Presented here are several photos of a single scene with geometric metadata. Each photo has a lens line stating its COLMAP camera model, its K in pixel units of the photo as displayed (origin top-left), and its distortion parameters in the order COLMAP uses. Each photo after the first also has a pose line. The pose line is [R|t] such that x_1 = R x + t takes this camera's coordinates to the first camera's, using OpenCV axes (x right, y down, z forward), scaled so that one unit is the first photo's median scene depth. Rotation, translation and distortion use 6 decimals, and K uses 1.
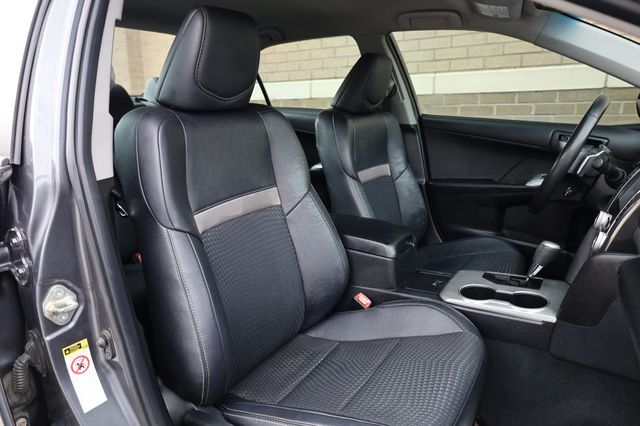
lens RADIAL K [[442.4, 0, 317.4], [0, 442.4, 211.3], [0, 0, 1]] dist [-0.012992, 0.003579]
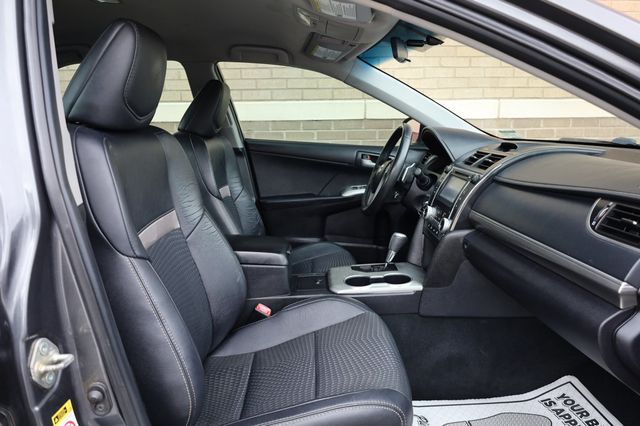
lens RADIAL K [[442.4, 0, 321.6], [0, 442.4, 210.4], [0, 0, 1]] dist [-0.012992, 0.003579]
pose [[0.833889, -0.085205, 0.545316, -0.344868], [0.119198, 0.992498, -0.027199, 0.010382], [-0.538908, 0.087682, 0.837789, 0.016757]]
